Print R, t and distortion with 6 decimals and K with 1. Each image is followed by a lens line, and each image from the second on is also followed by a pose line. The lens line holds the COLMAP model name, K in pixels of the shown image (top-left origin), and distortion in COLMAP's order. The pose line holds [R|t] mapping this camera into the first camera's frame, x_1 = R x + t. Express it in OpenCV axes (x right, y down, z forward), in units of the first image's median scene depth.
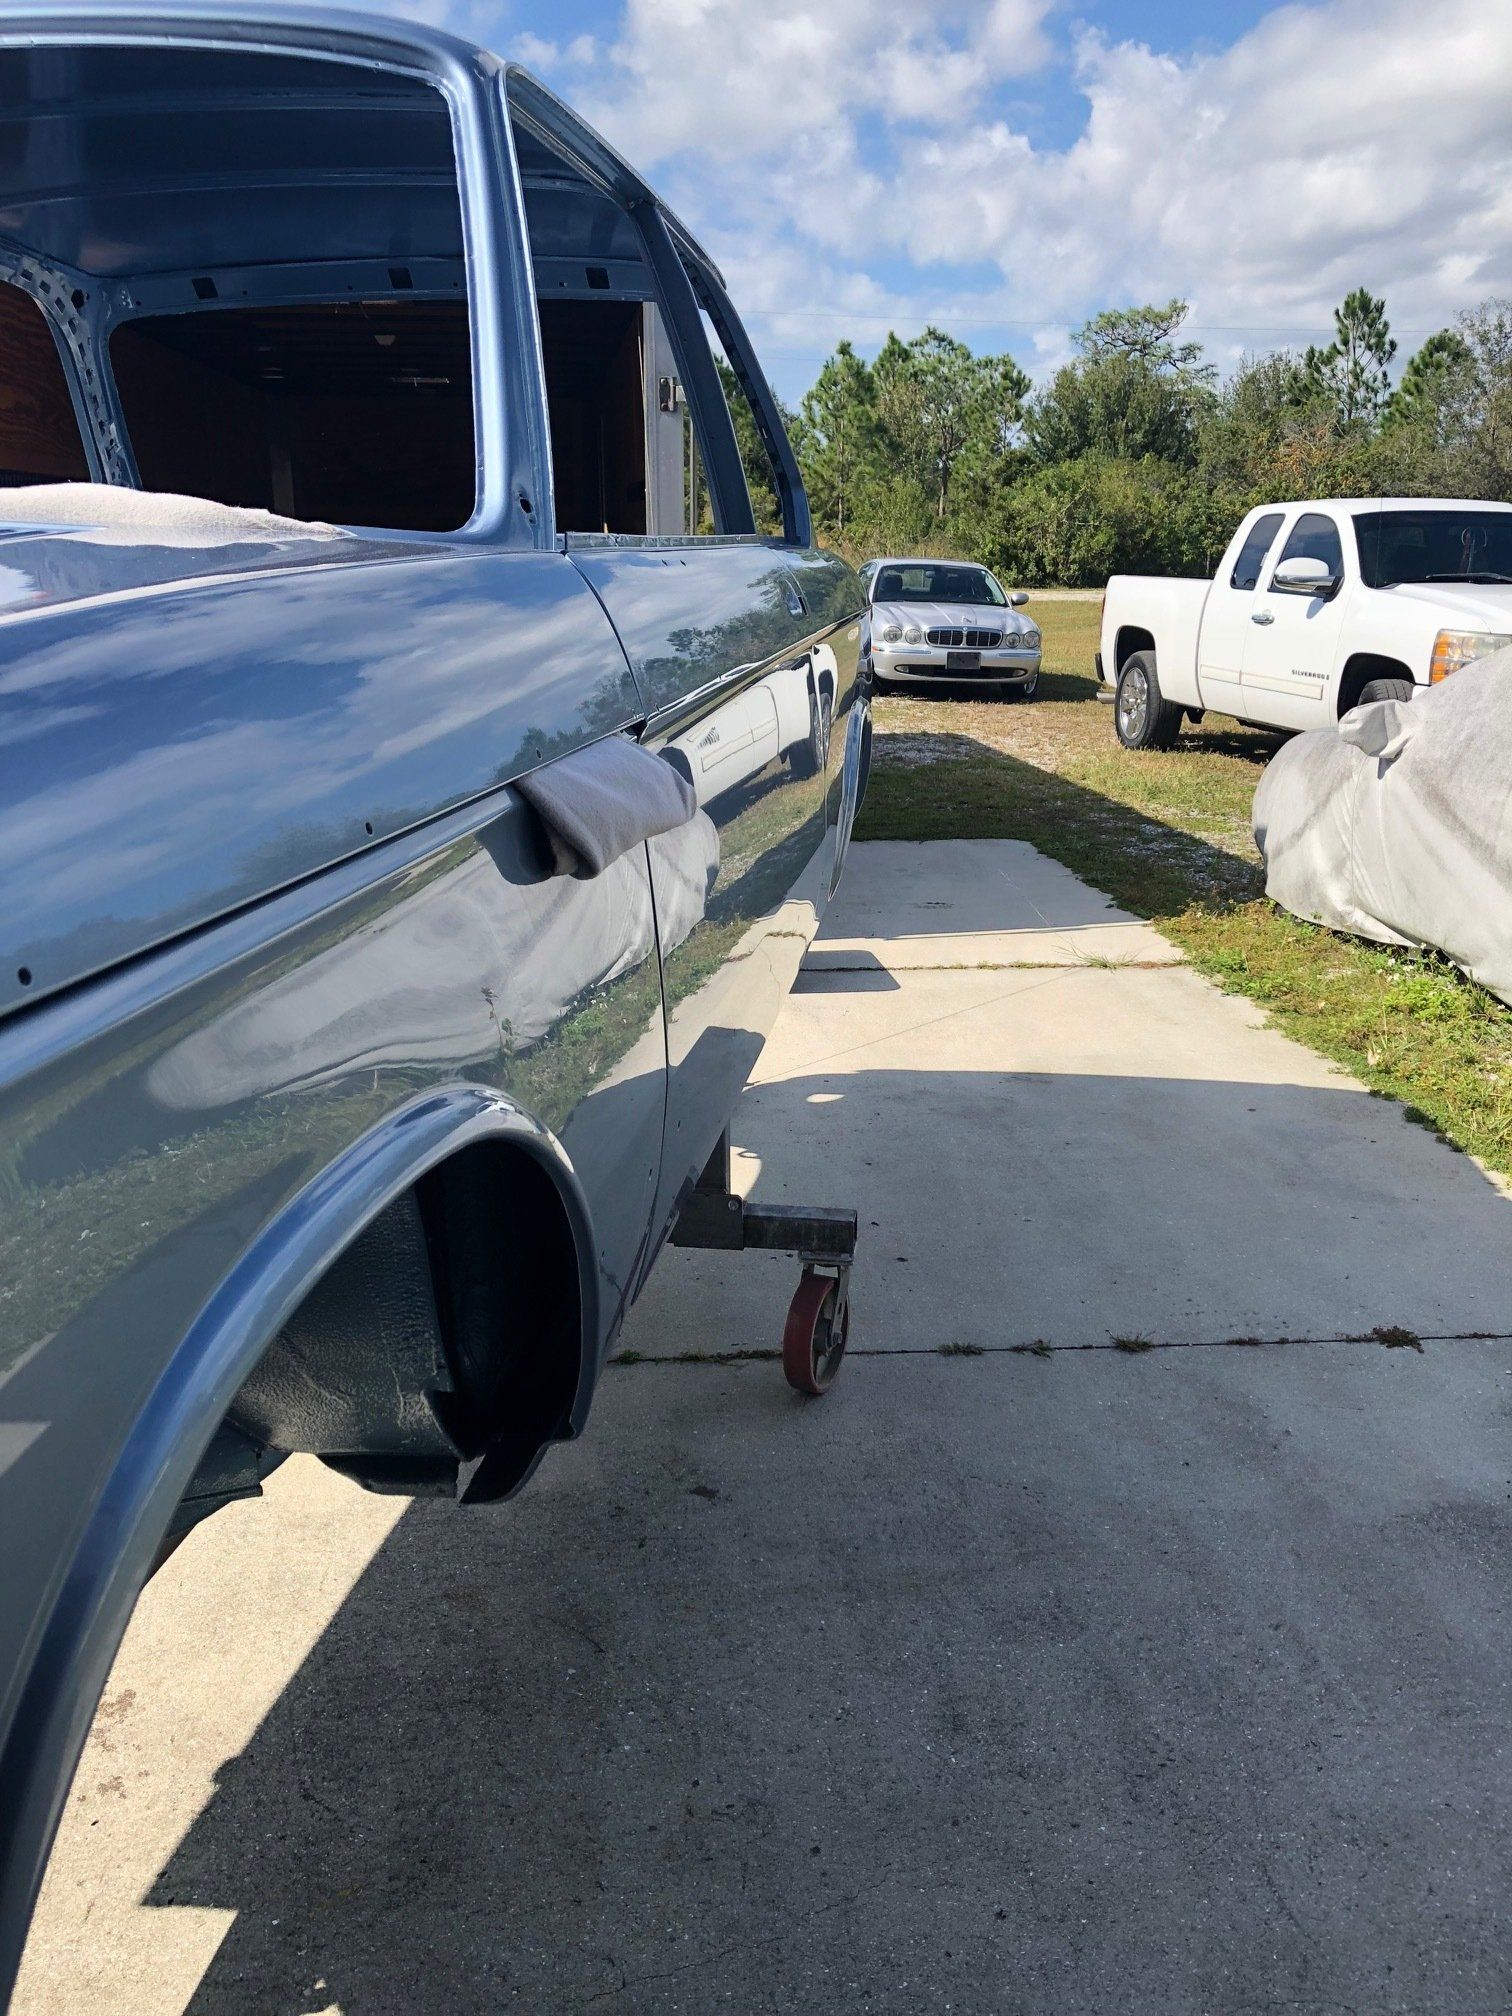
lens RADIAL K [[1692.9, 0, 756.0], [0, 1692.9, 1008.0], [0, 0, 1]] dist [0.014893, -0.010833]
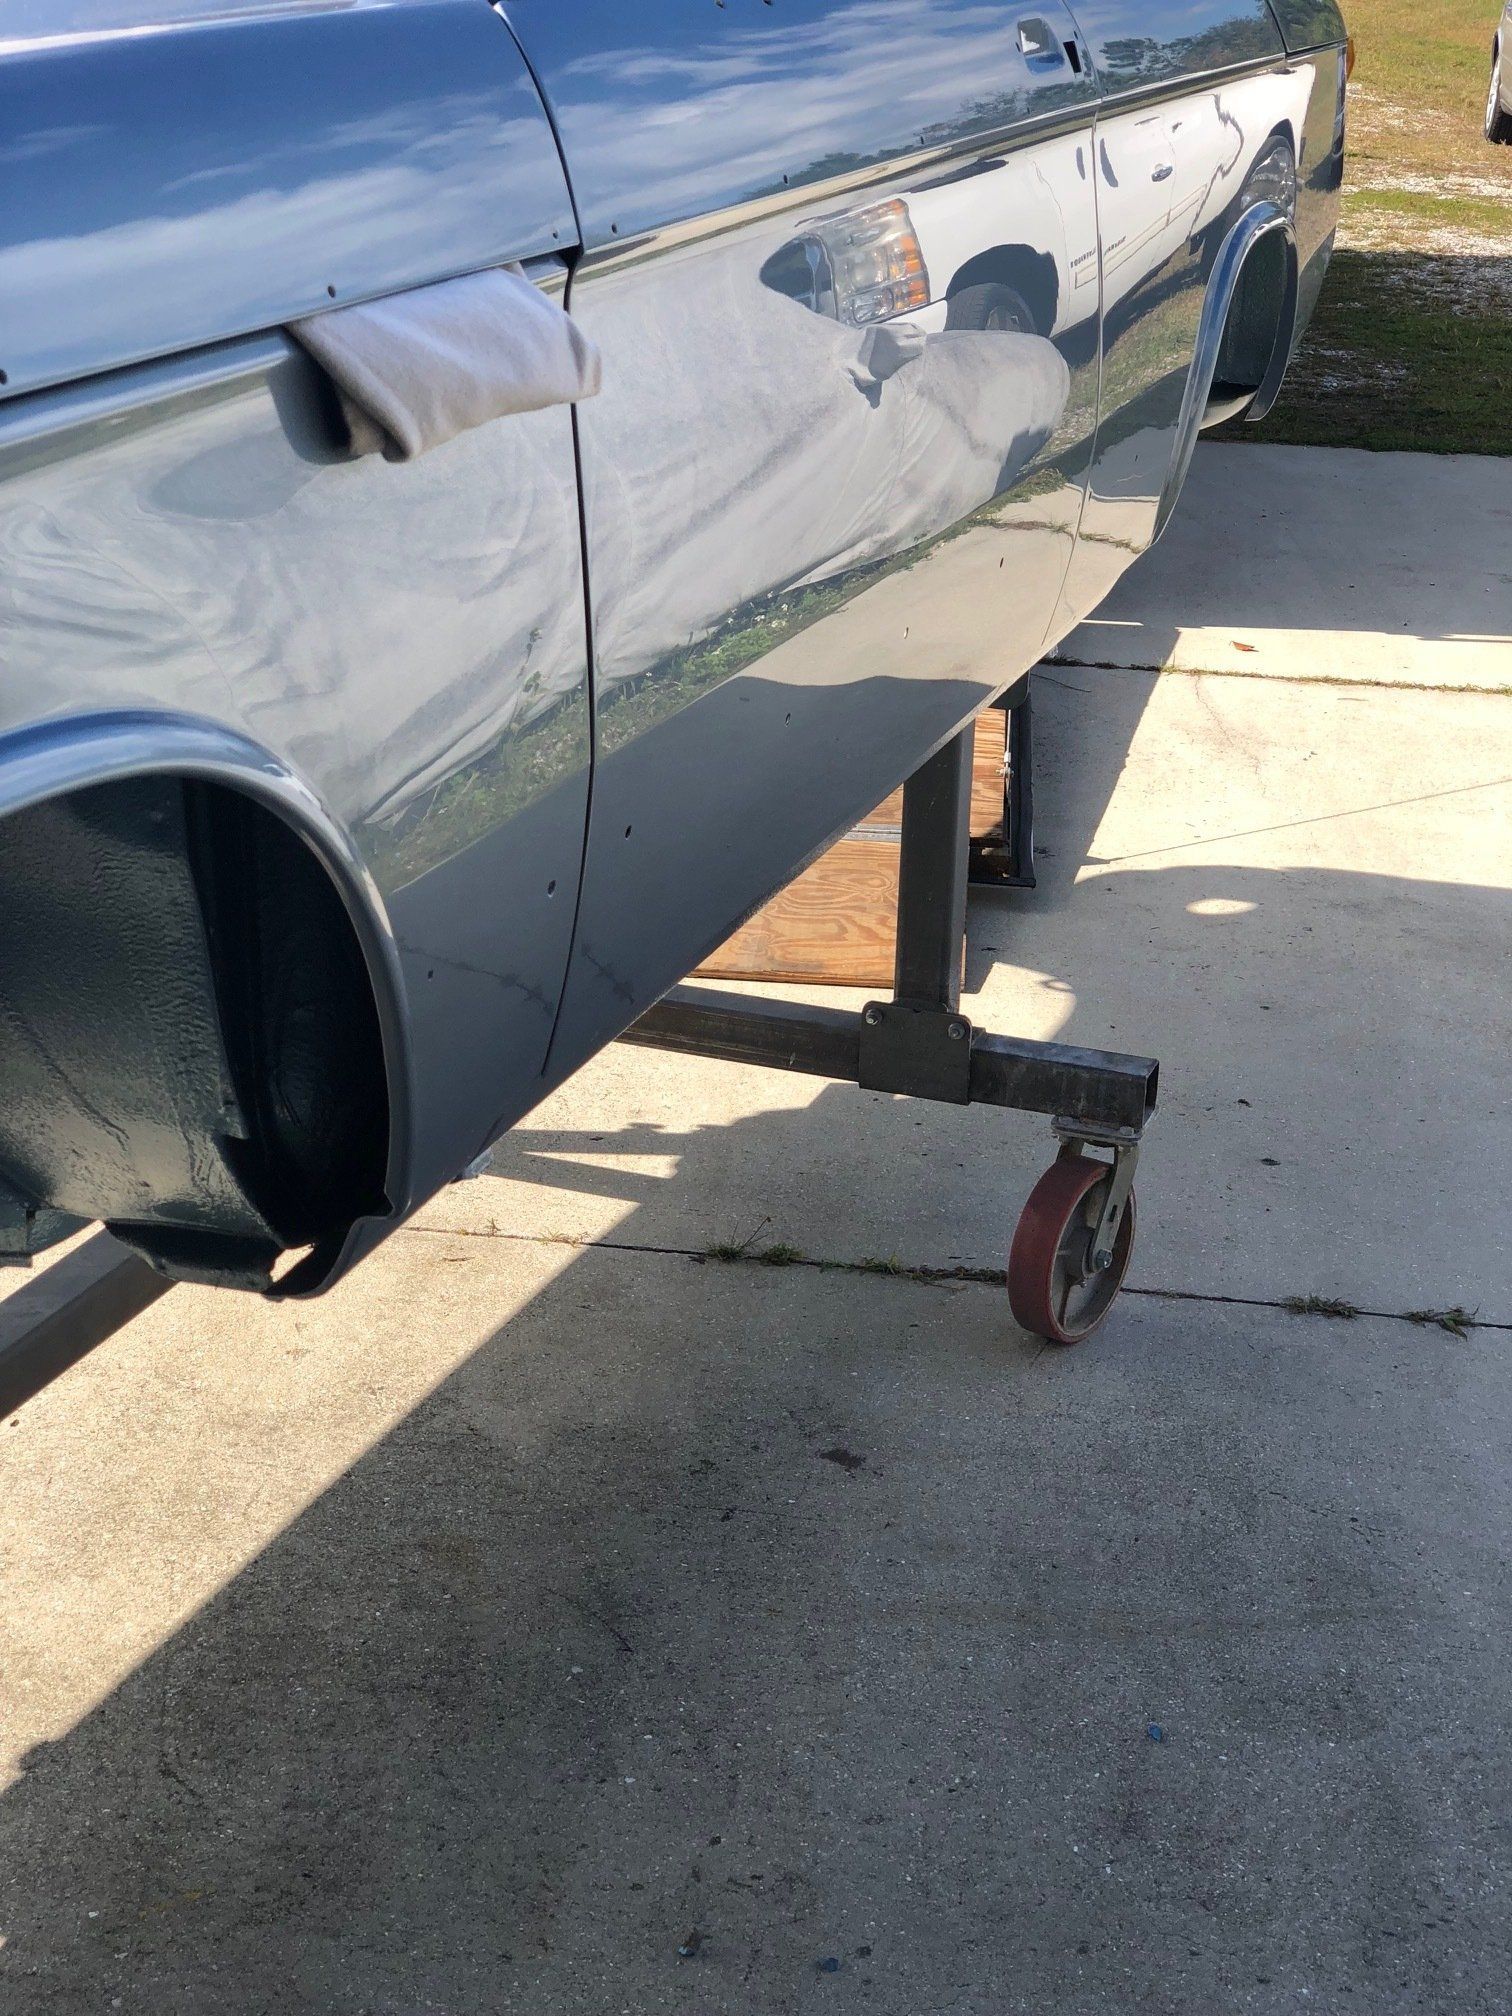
lens RADIAL K [[3047.7, 0, 756.0], [0, 3047.7, 1008.0], [0, 0, 1]] dist [0.236481, -1.012876]
pose [[0.979196, 0.102022, -0.175402, 0.137880], [-0.086120, 0.991647, 0.096015, 0.008701], [0.183733, -0.078912, 0.979804, -0.146036]]
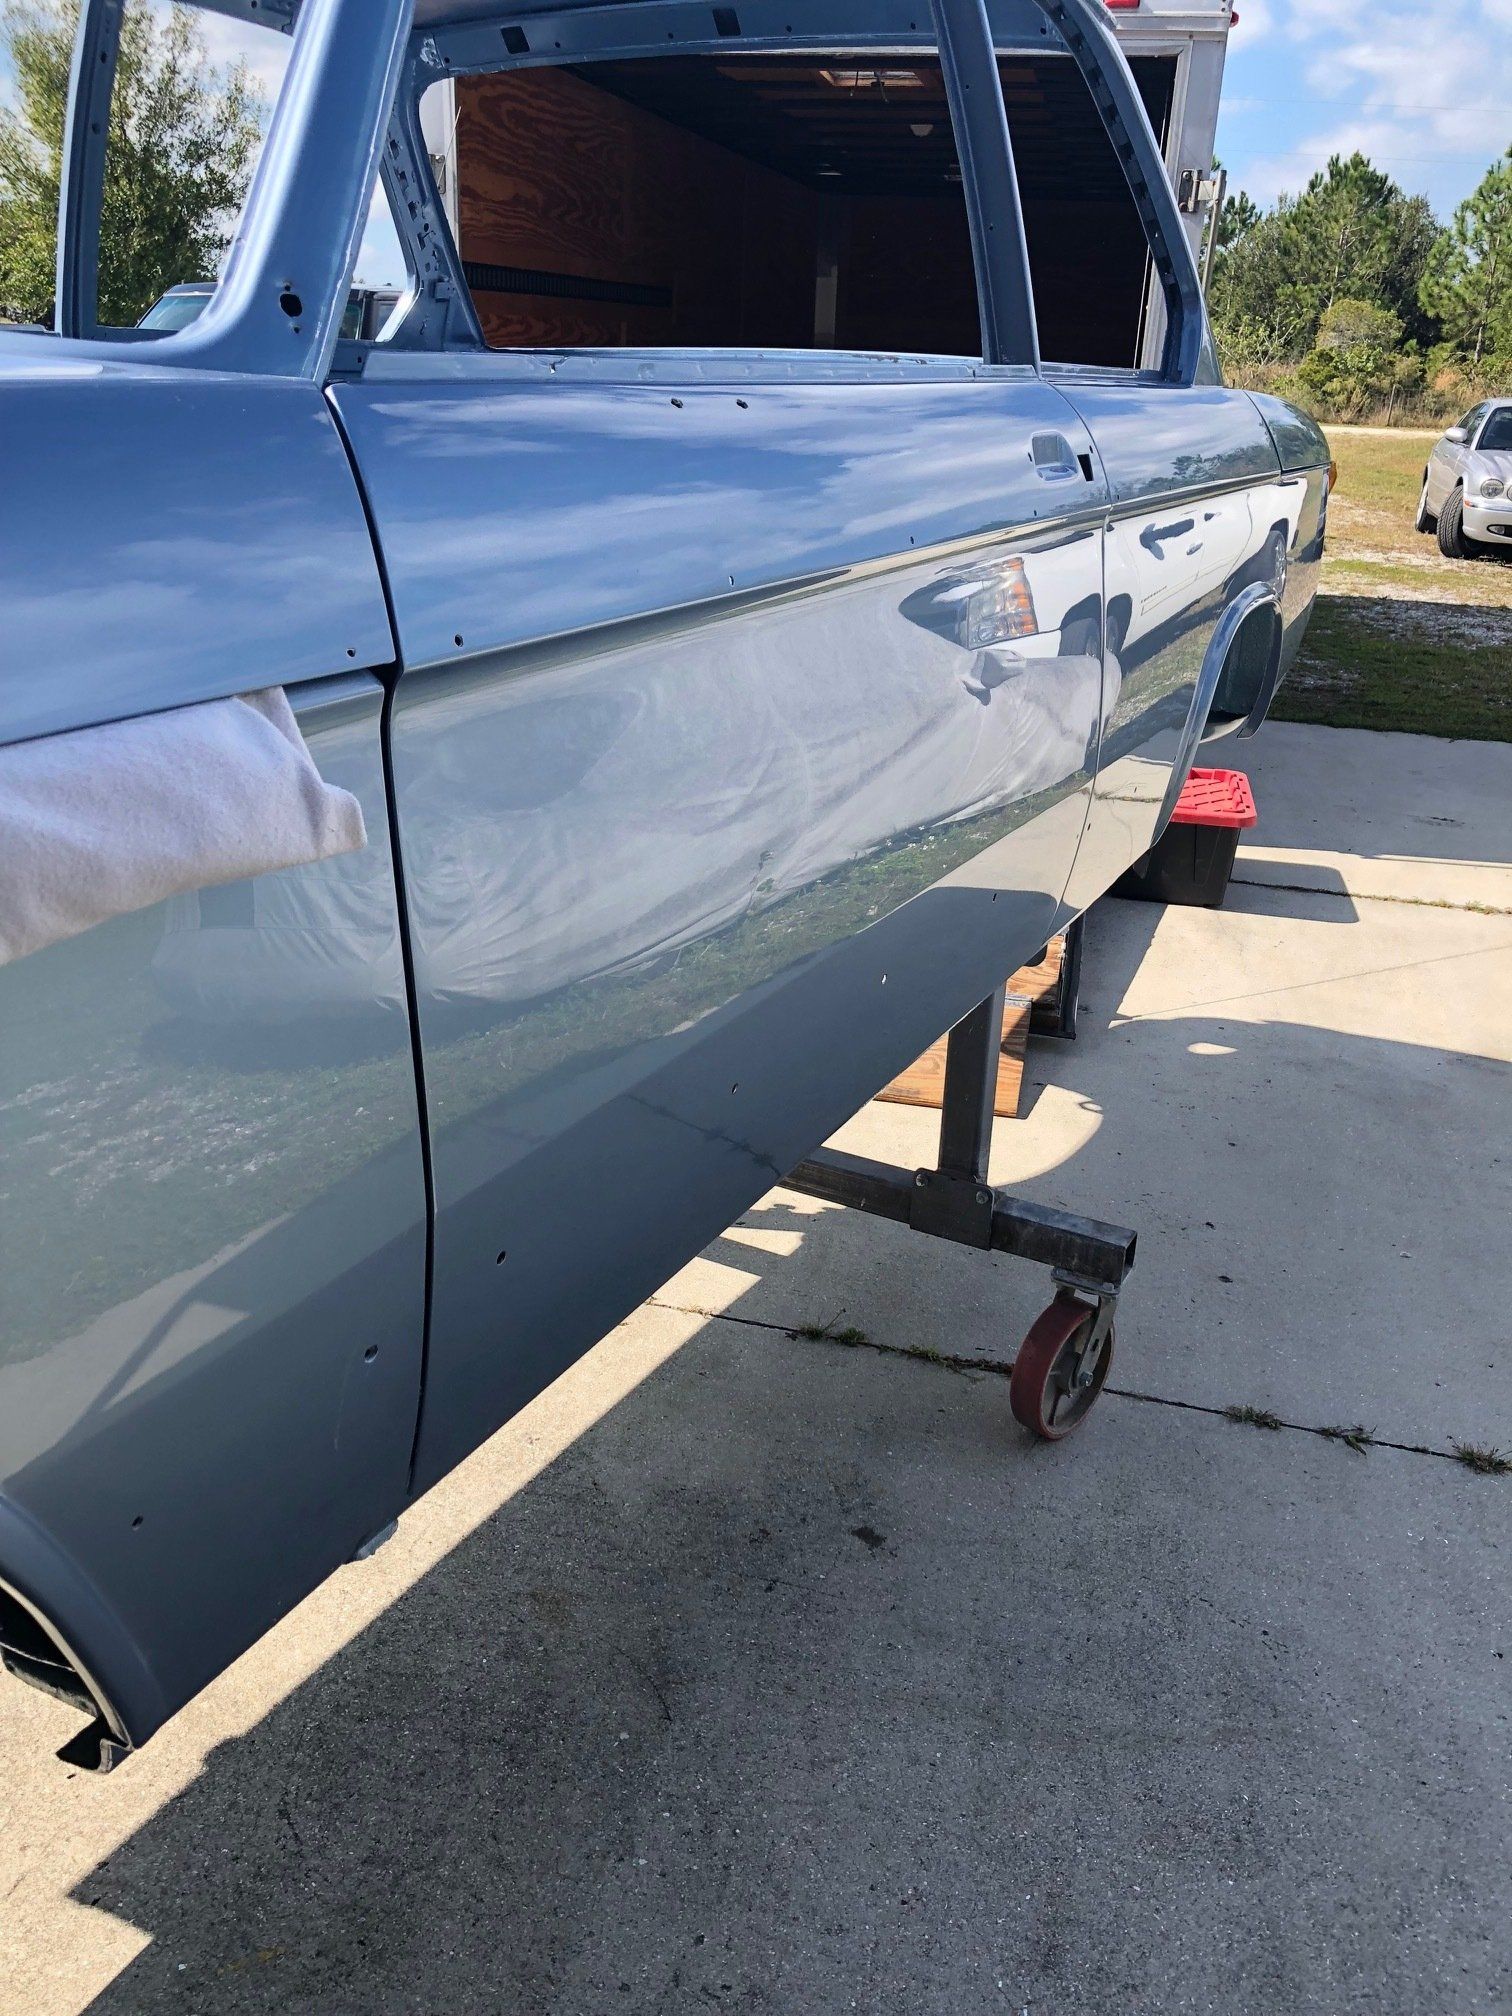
lens RADIAL K [[1683.5, 0, 733.0], [0, 1683.5, 1013.2], [0, 0, 1]] dist [0.038181, -0.058809]
pose [[0.939674, 0.157629, -0.303587, 0.133892], [-0.126477, 0.984708, 0.119807, -0.068995], [0.317830, -0.074183, 0.945241, 0.229450]]
